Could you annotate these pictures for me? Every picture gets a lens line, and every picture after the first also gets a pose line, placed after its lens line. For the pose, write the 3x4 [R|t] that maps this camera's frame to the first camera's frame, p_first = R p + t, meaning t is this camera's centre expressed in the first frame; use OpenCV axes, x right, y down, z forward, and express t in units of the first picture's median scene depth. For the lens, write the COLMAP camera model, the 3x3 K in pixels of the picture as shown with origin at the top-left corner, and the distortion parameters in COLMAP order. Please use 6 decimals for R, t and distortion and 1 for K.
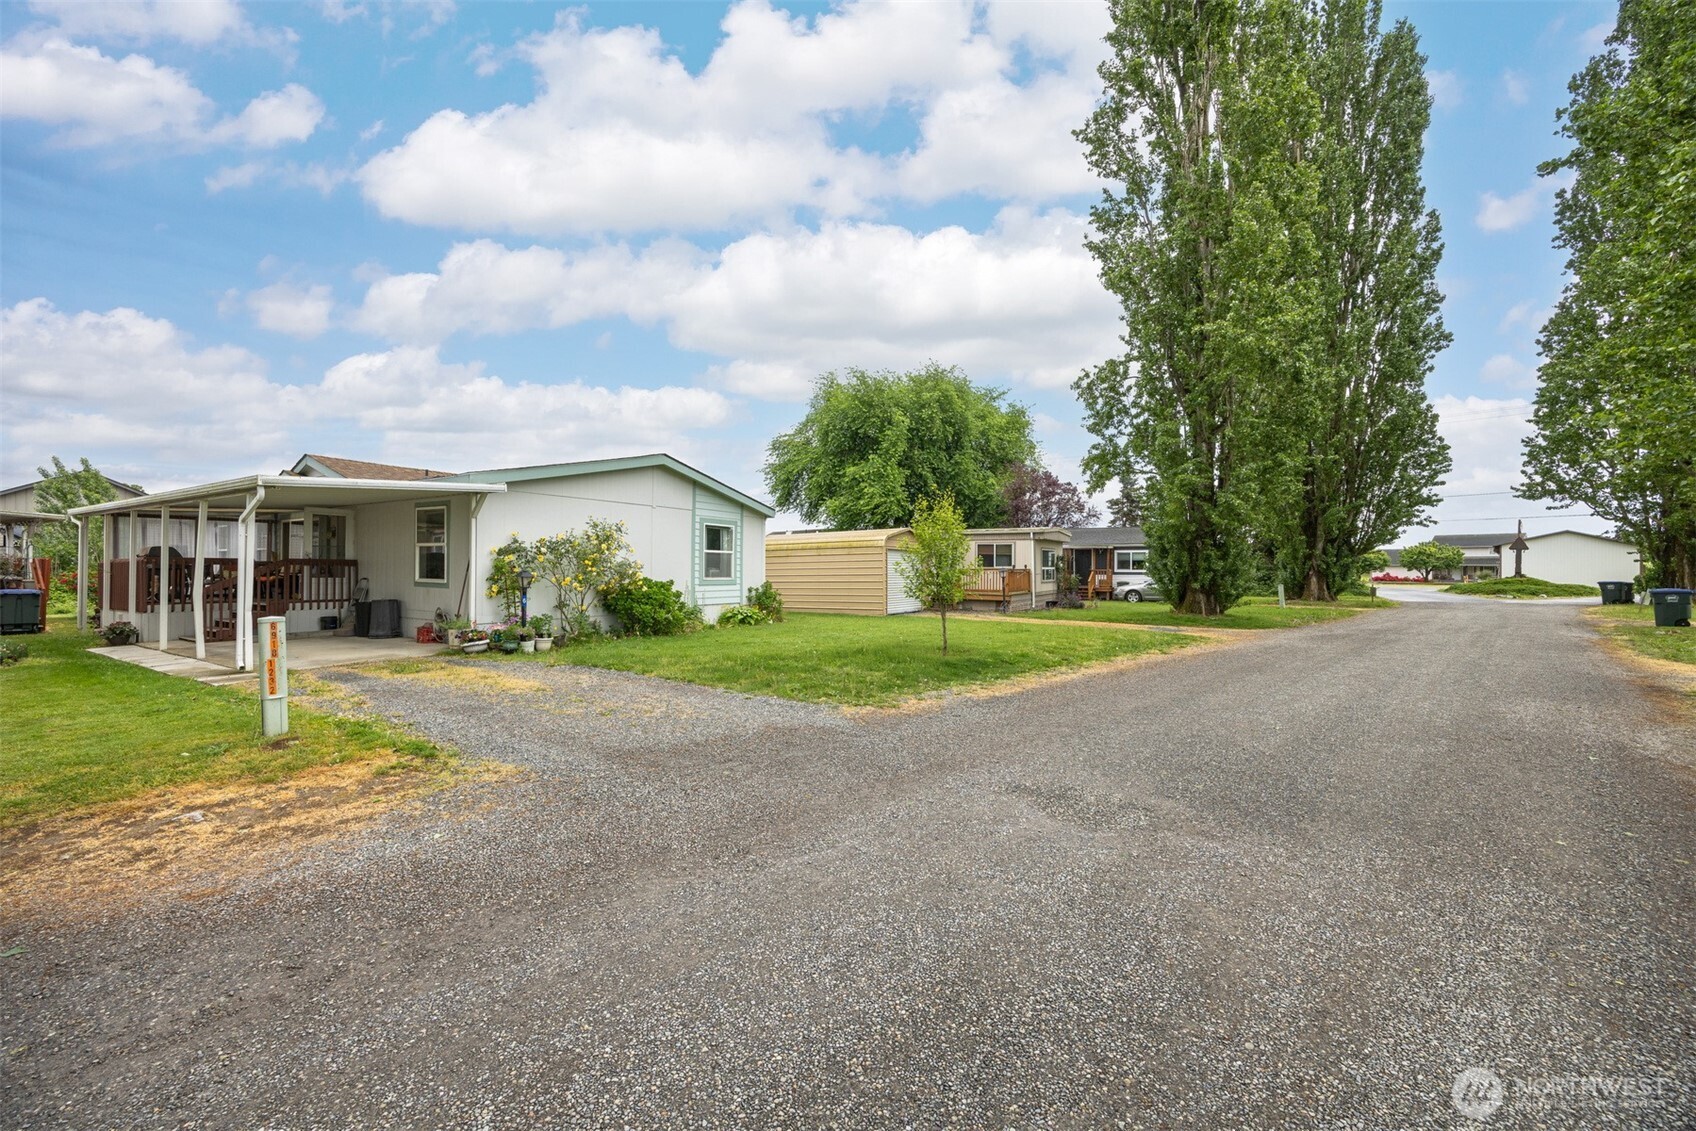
lens RADIAL K [[657.1, 0, 851.2], [0, 657.1, 570.3], [0, 0, 1]] dist [-0.009755, 0.000192]
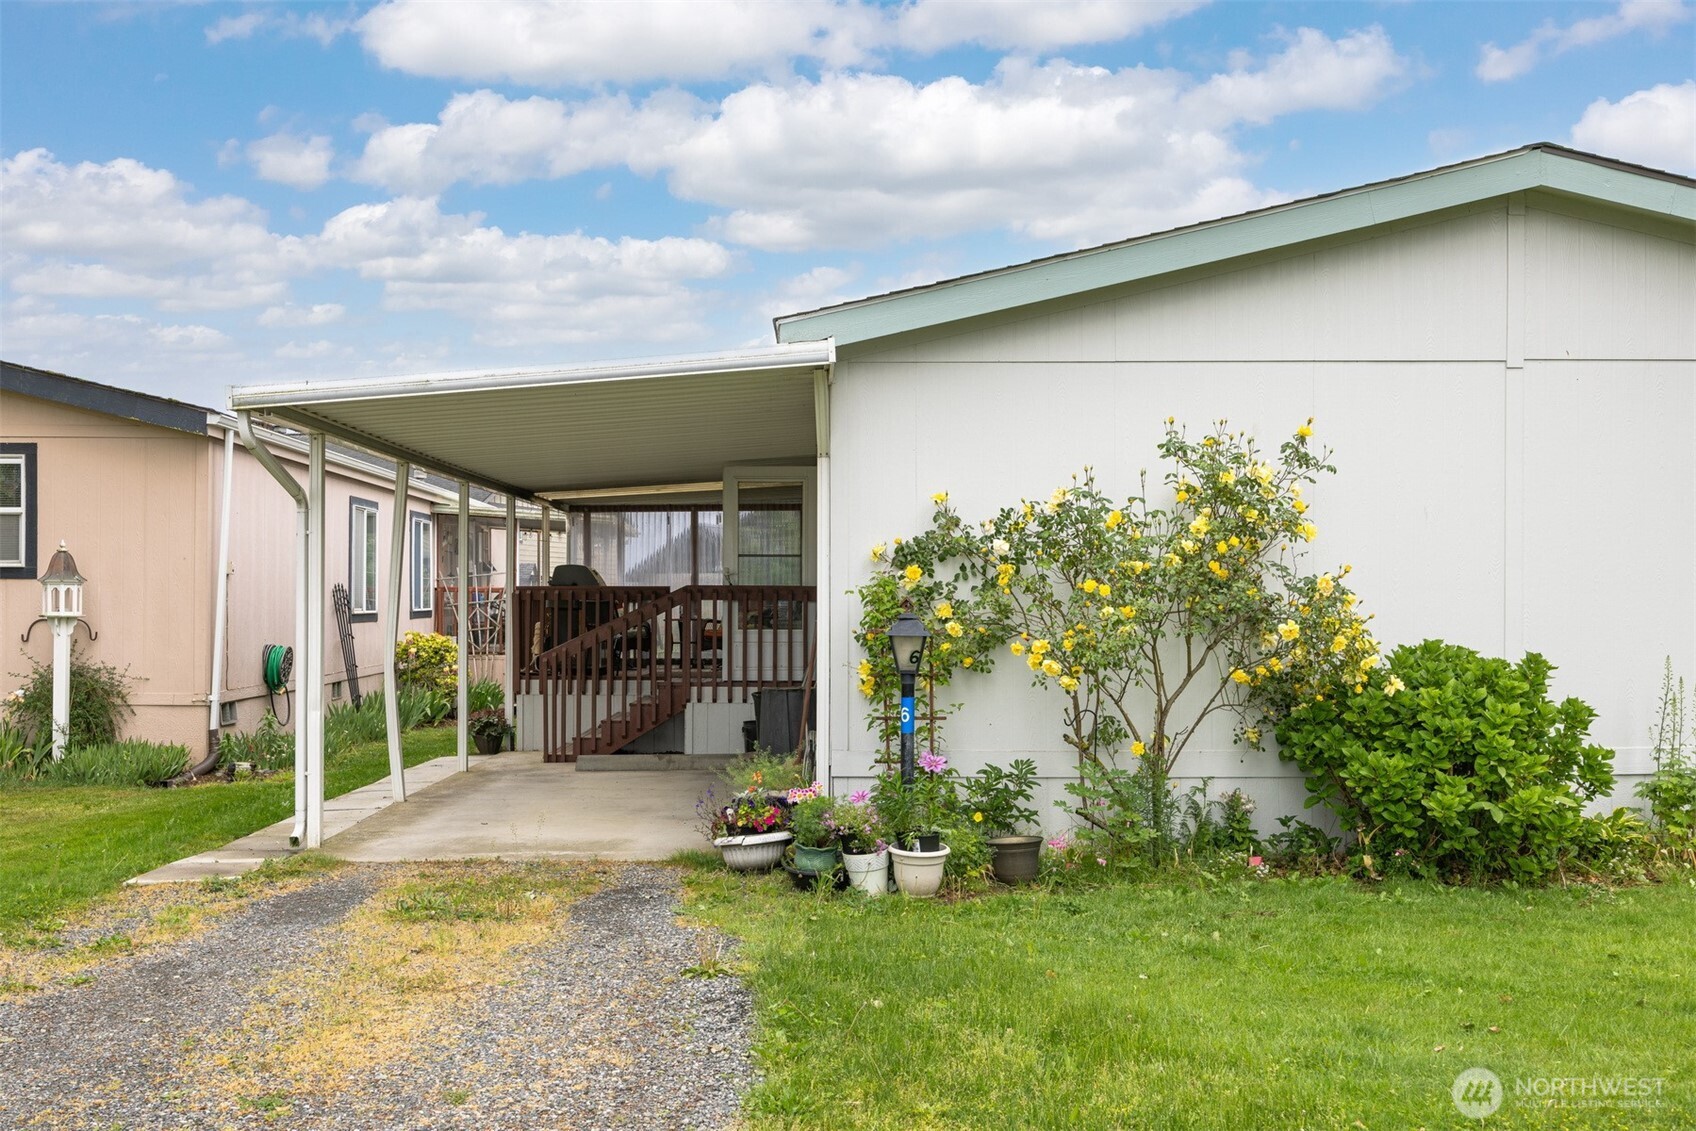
lens RADIAL K [[1555.8, 0, 848.0], [0, 1555.8, 565.5], [0, 0, 1]] dist [-0.009890, -0.000758]
pose [[0.506503, -0.022312, -0.861950, 0.102397], [0.001344, 0.999684, -0.025088, -0.004315], [0.862237, 0.011549, 0.506373, 0.581063]]
